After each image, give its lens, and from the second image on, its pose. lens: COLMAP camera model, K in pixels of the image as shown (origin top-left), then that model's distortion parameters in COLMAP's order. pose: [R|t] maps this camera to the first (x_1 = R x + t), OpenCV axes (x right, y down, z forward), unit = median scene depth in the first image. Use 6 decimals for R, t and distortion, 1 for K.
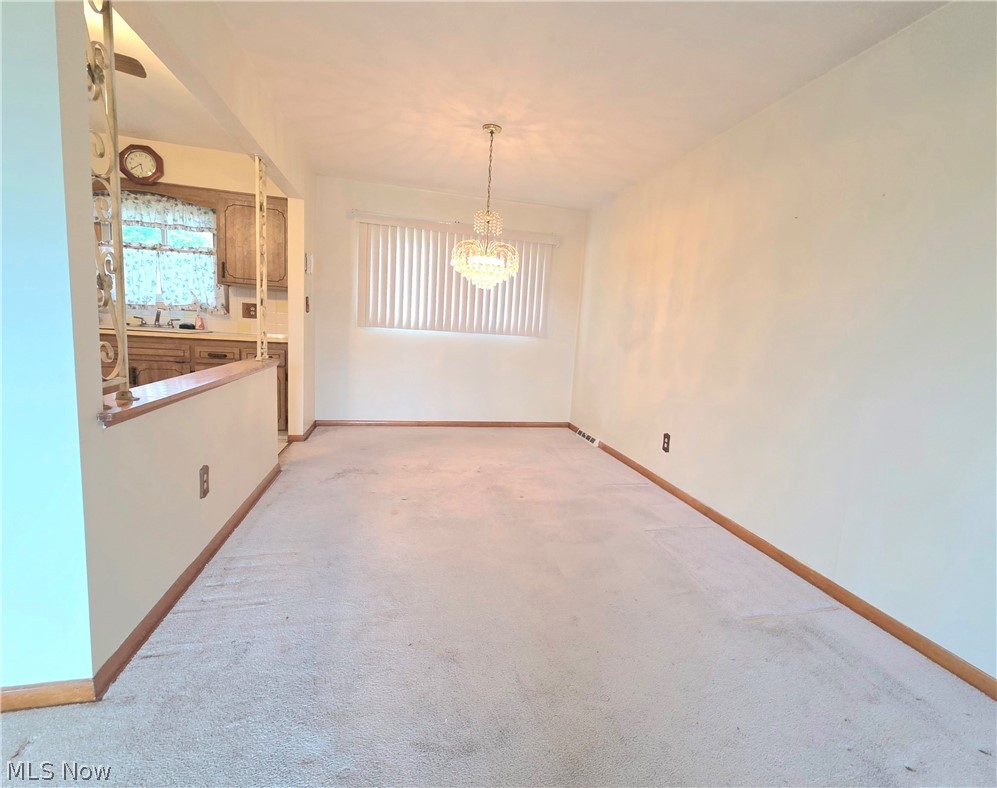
lens RADIAL K [[413.7, 0, 499.6], [0, 413.7, 410.9], [0, 0, 1]] dist [0.000454, -0.000127]
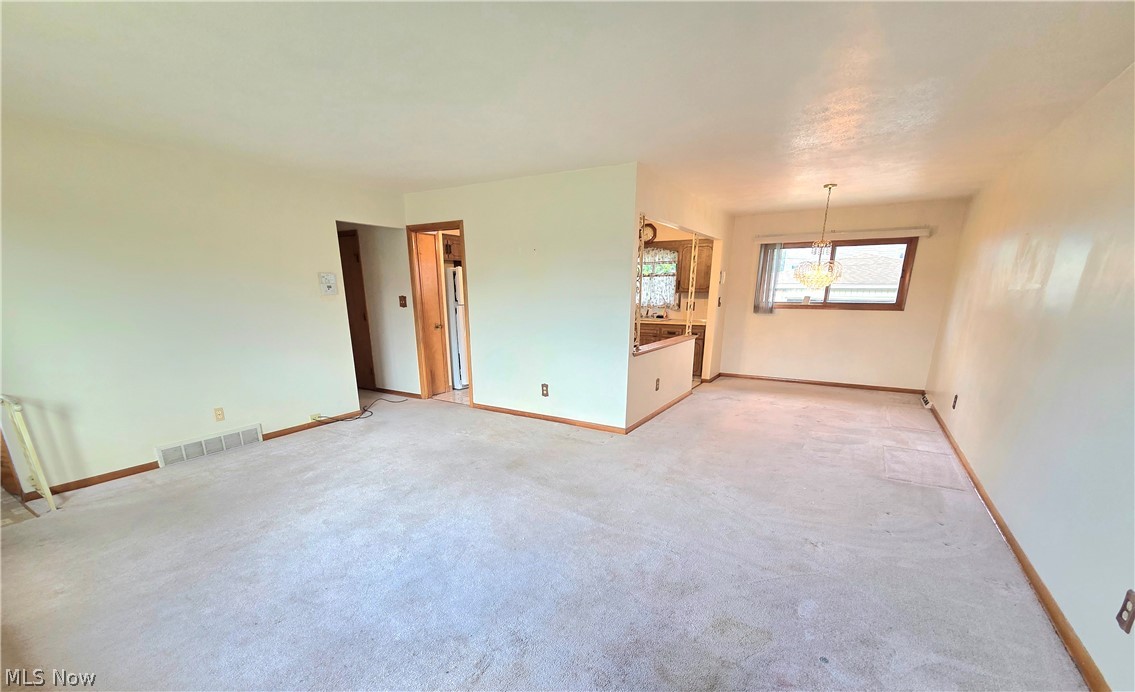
lens RADIAL K [[506.6, 0, 567.5], [0, 506.6, 346.0], [0, 0, 1]] dist [-0.000187, -0.000008]
pose [[0.672086, 0.020537, -0.740189, 0.634202], [-0.088969, 0.994613, -0.053187, 0.080190], [0.735109, 0.101600, 0.670293, -0.791817]]
